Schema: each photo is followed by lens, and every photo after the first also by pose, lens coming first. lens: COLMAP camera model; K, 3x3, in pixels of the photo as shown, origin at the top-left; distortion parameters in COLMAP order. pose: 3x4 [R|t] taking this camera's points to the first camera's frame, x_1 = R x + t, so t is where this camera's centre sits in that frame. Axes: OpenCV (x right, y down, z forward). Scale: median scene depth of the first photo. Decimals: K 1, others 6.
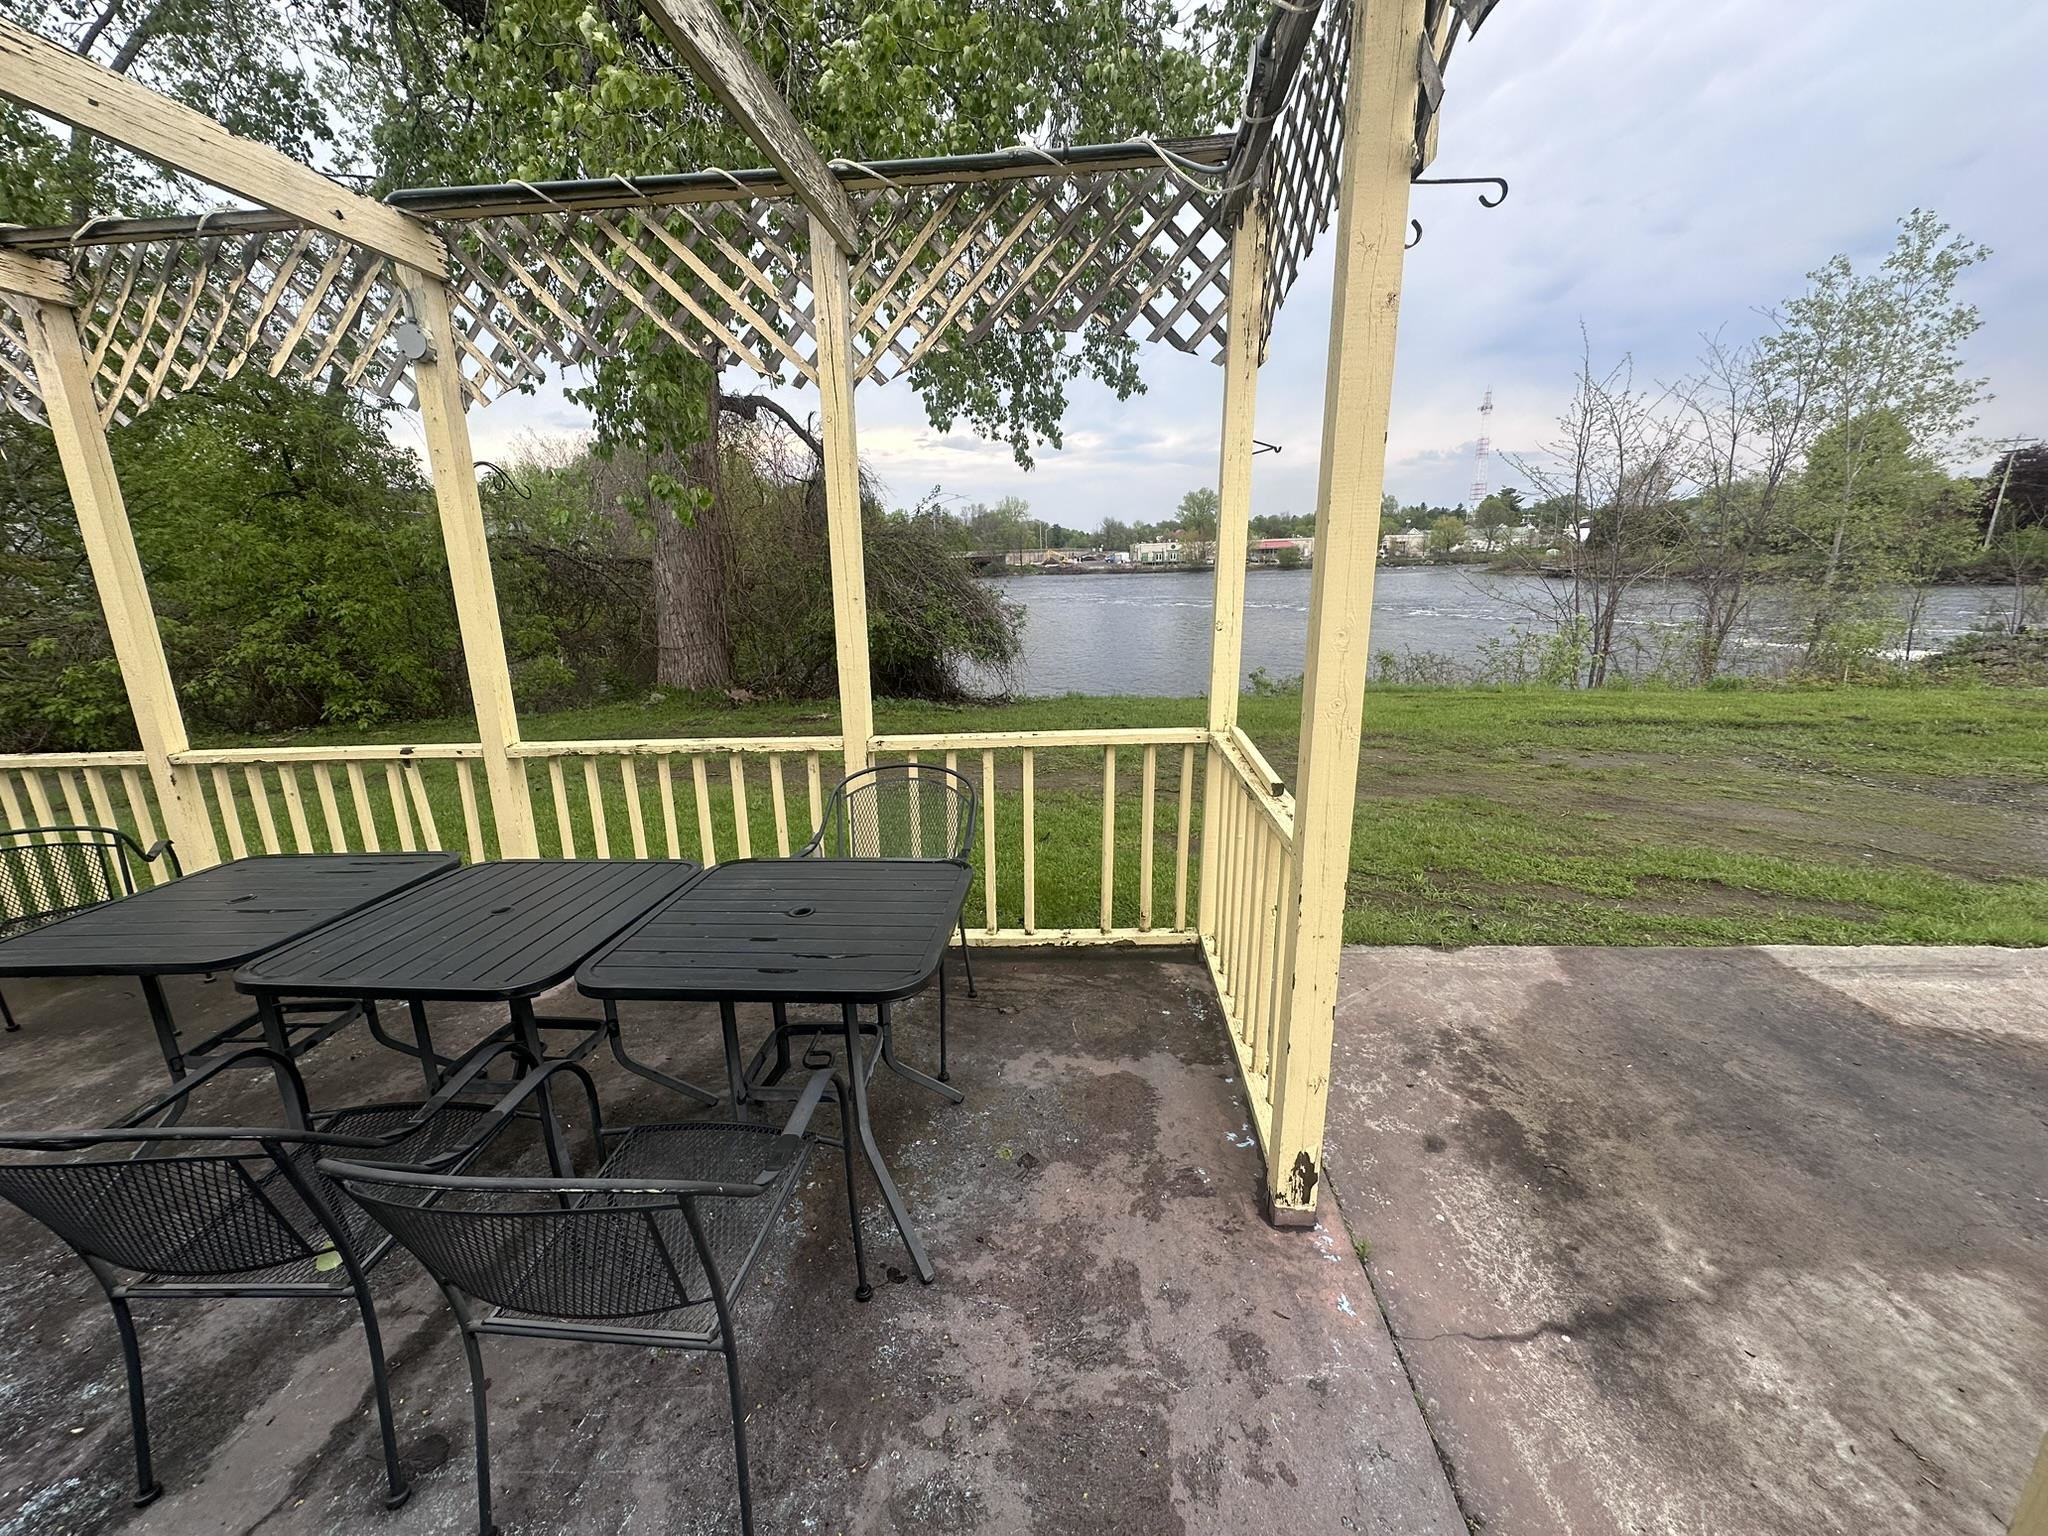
lens RADIAL K [[814.7, 0, 1021.4], [0, 814.7, 766.2], [0, 0, 1]] dist [-0.001834, 0.000289]
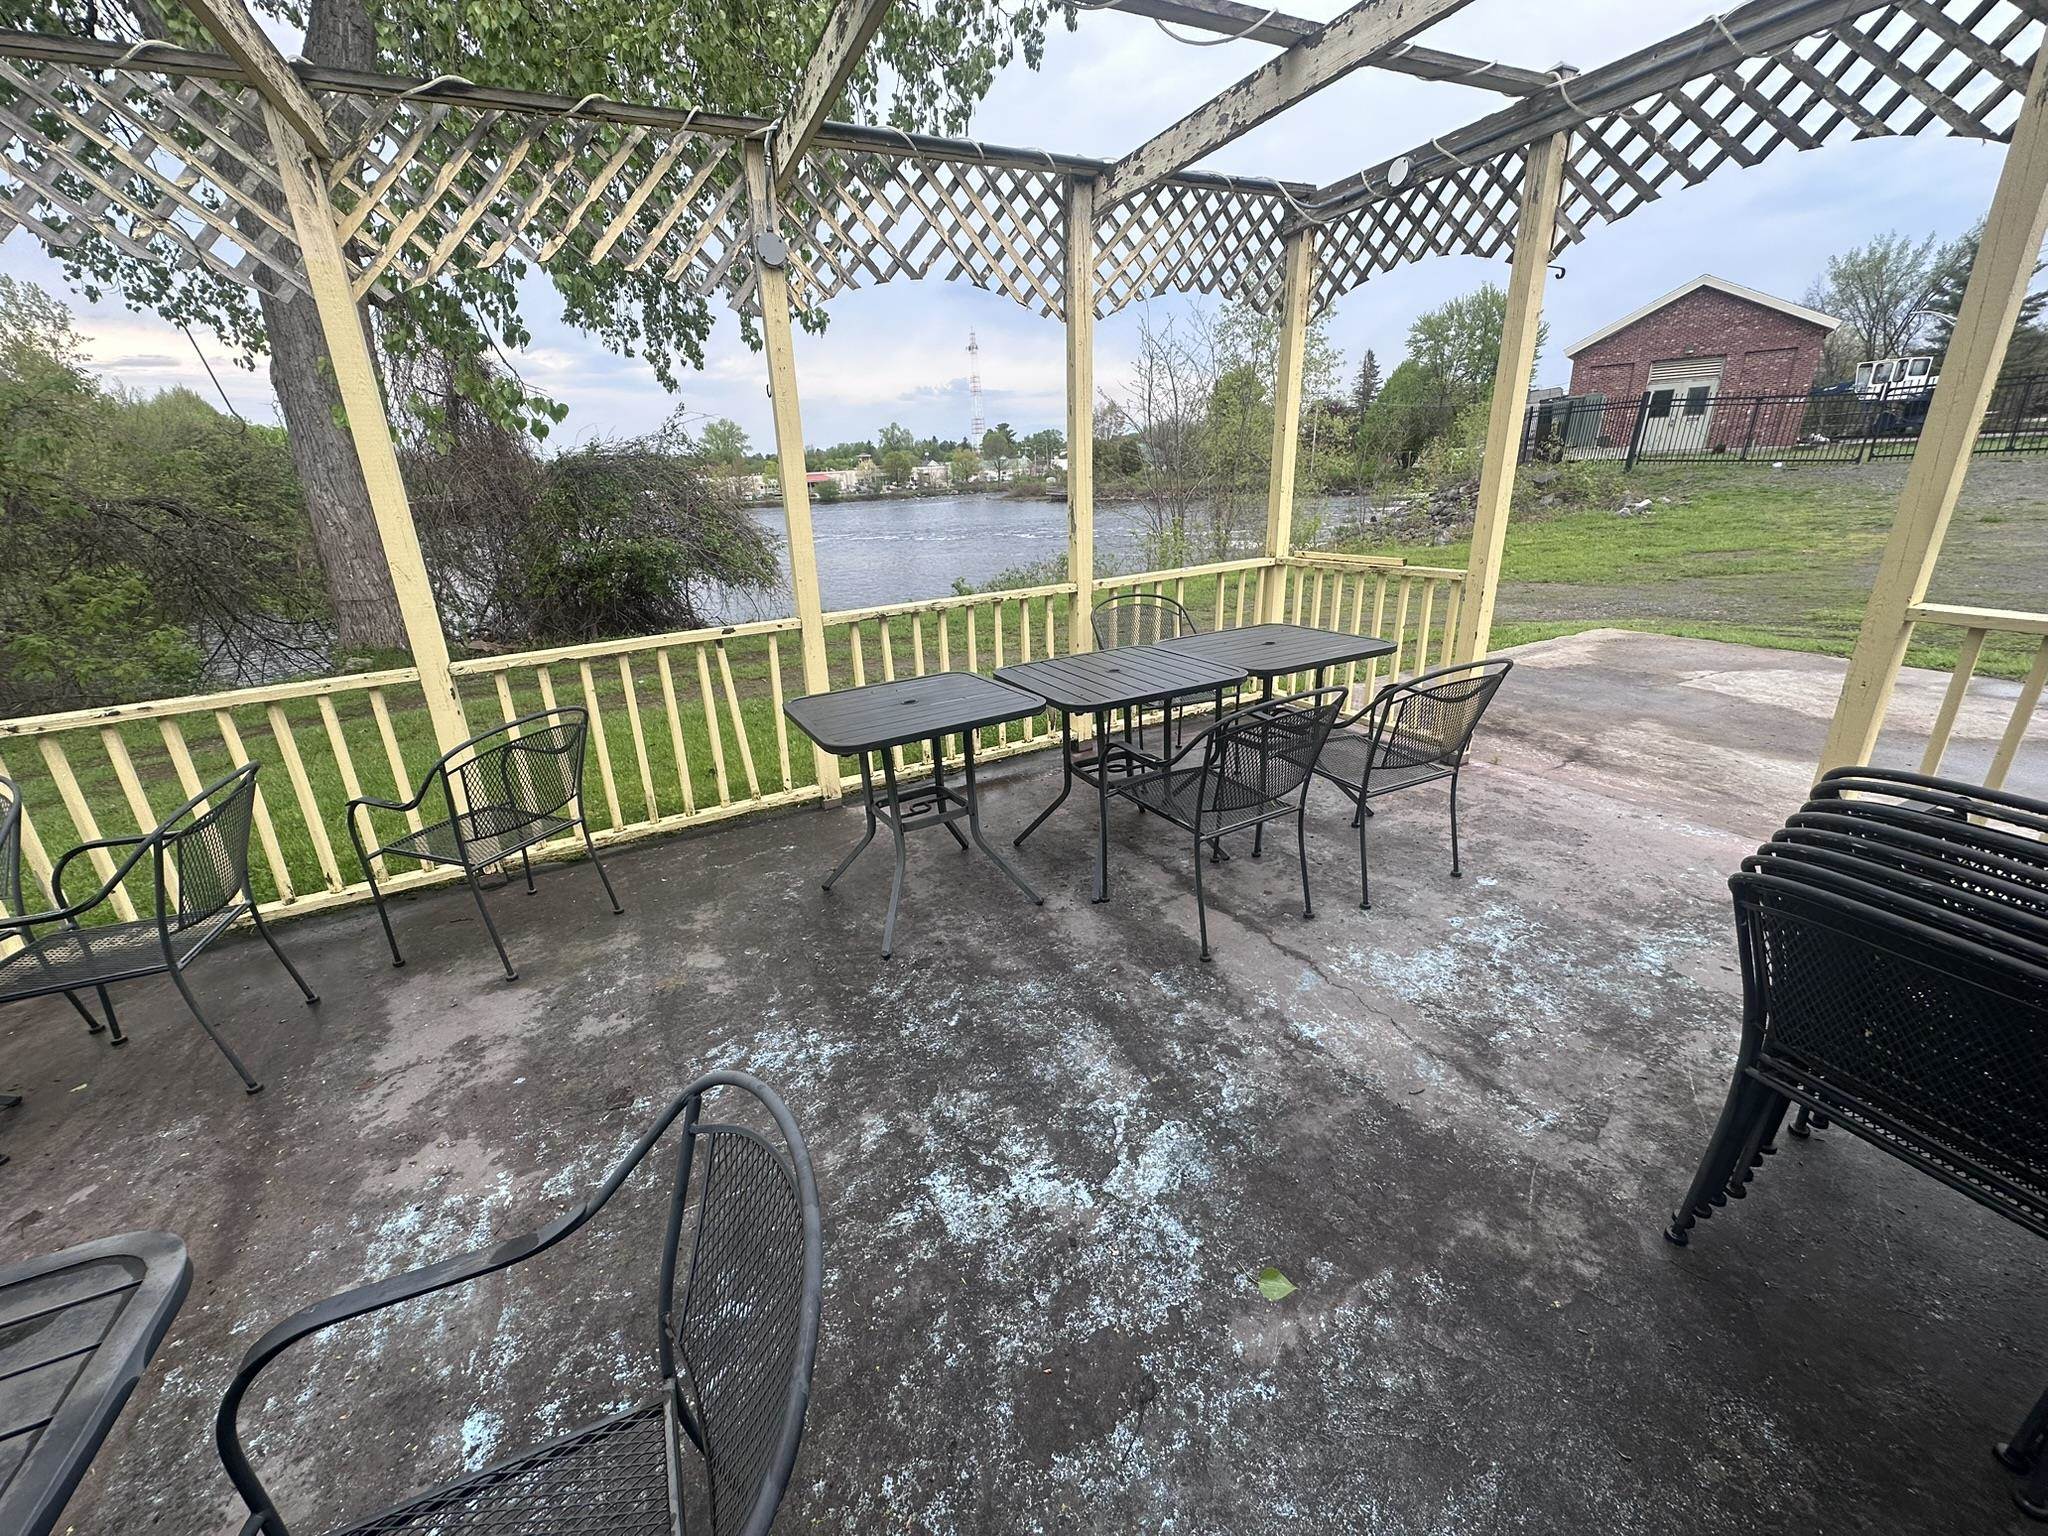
lens RADIAL K [[814.7, 0, 1021.4], [0, 814.7, 766.2], [0, 0, 1]] dist [-0.001834, 0.000289]
pose [[0.856078, -0.188406, 0.481284, -1.005460], [0.152986, 0.981835, 0.112231, 0.100685], [-0.493687, -0.022448, 0.869350, -0.157661]]
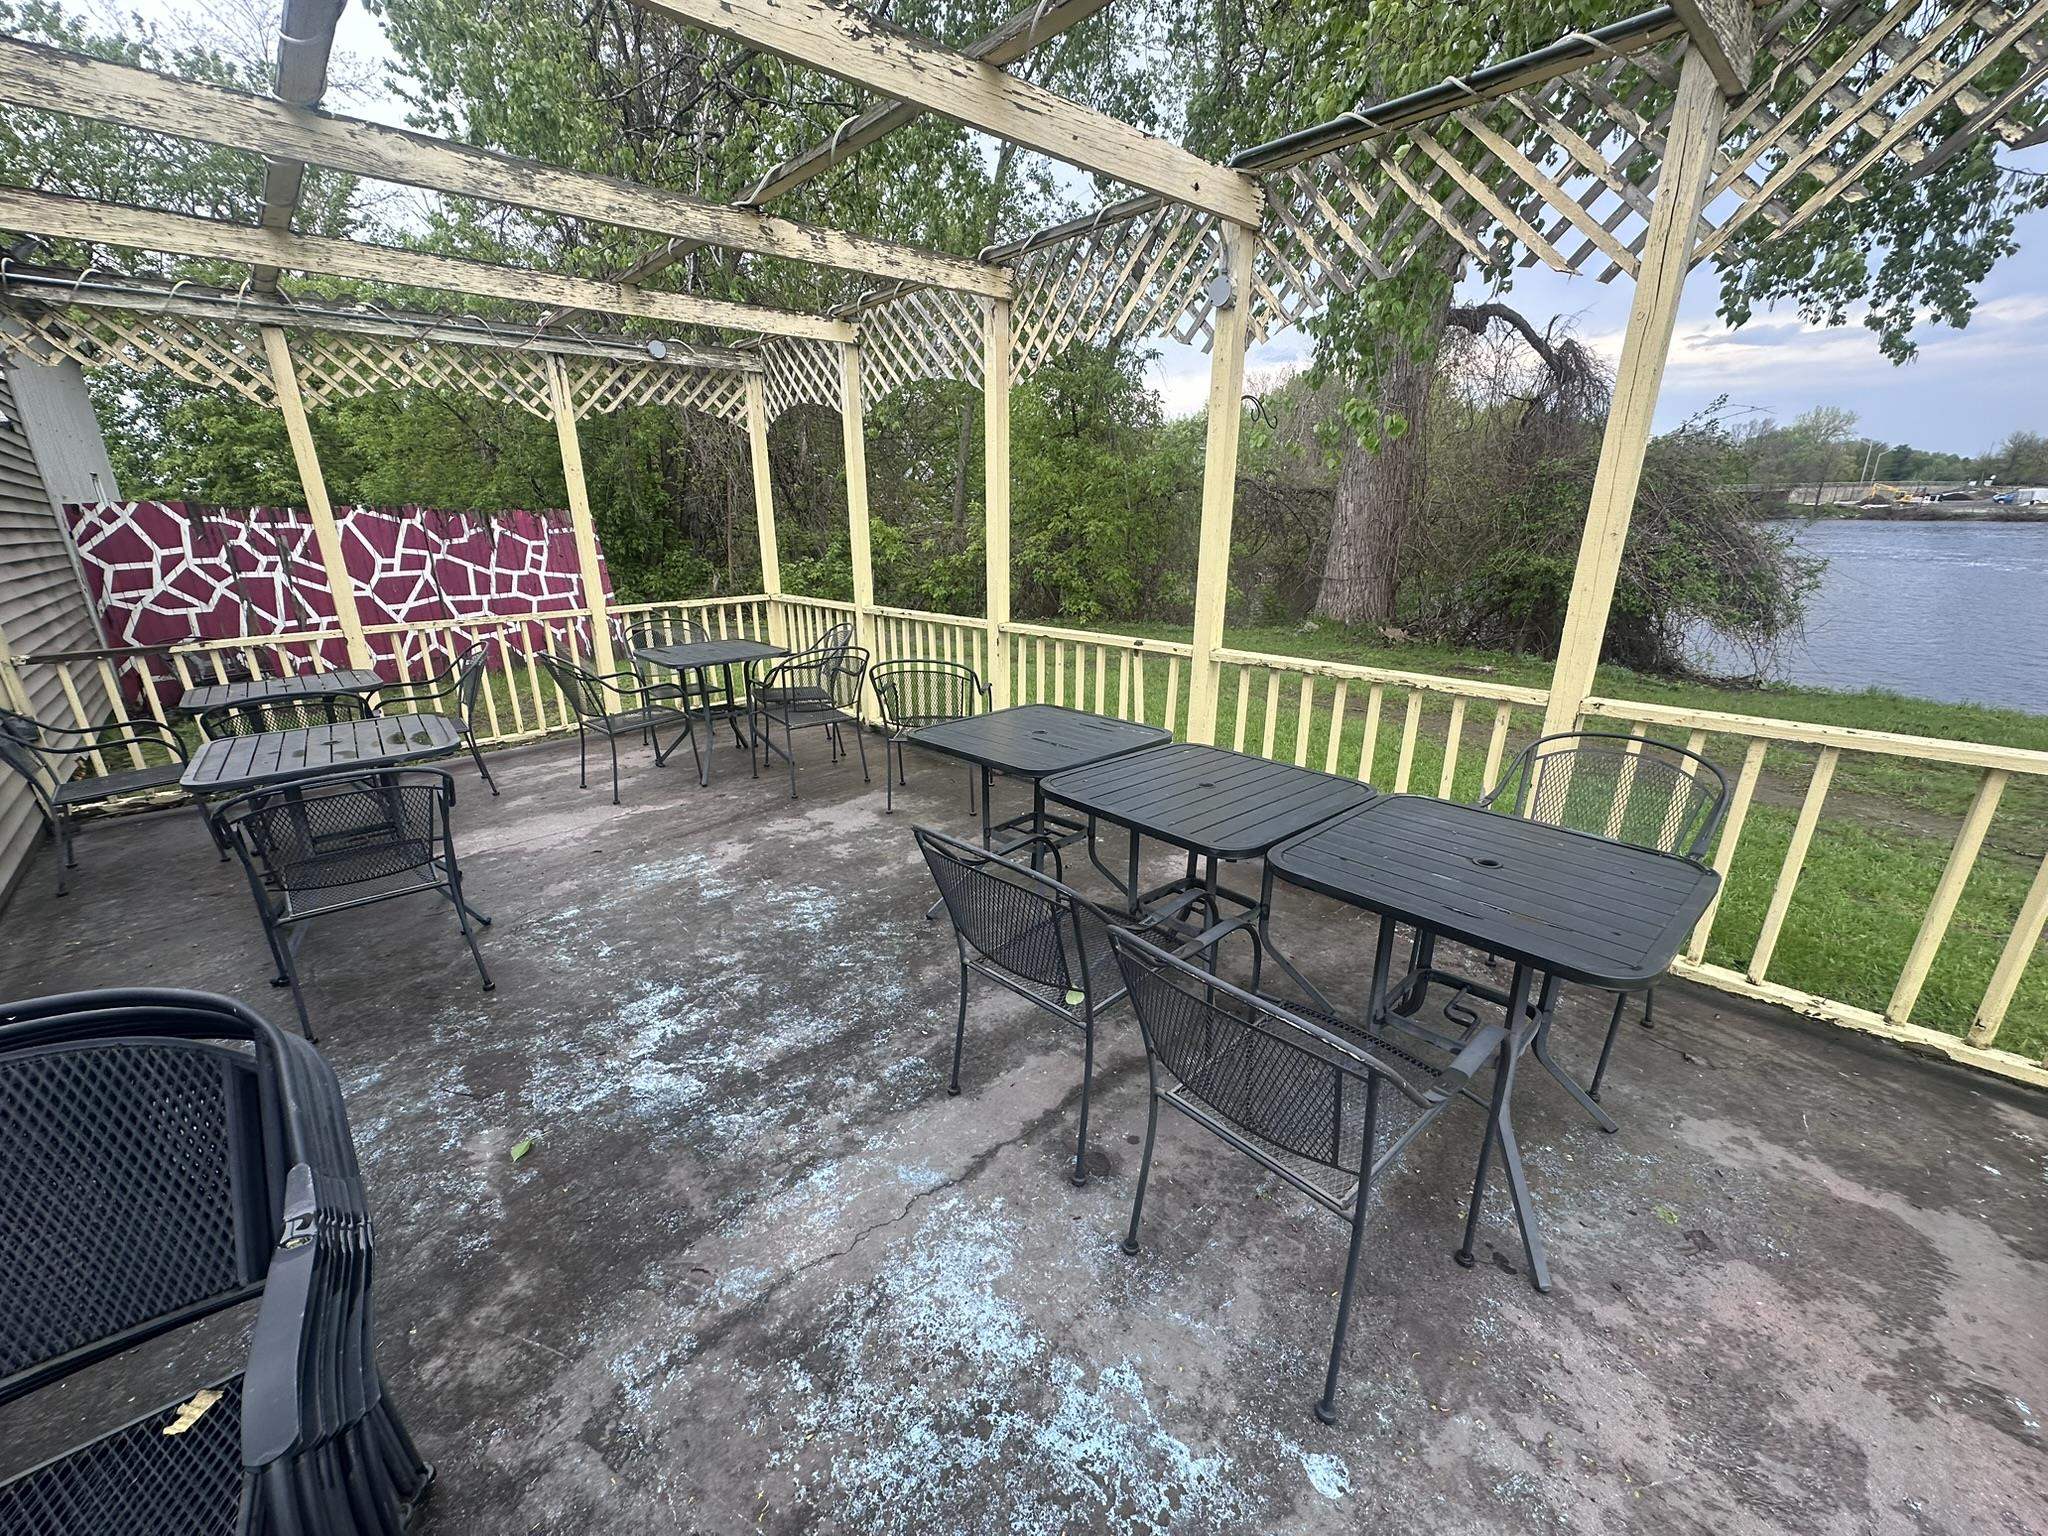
lens RADIAL K [[813.3, 0, 1019.5], [0, 813.3, 765.9], [0, 0, 1]] dist [-0.002261, 0.000326]
pose [[0.730810, 0.228321, -0.643263, -0.052808], [-0.177940, 0.973538, 0.143392, 0.018784], [0.658980, 0.009670, 0.752098, -0.045657]]
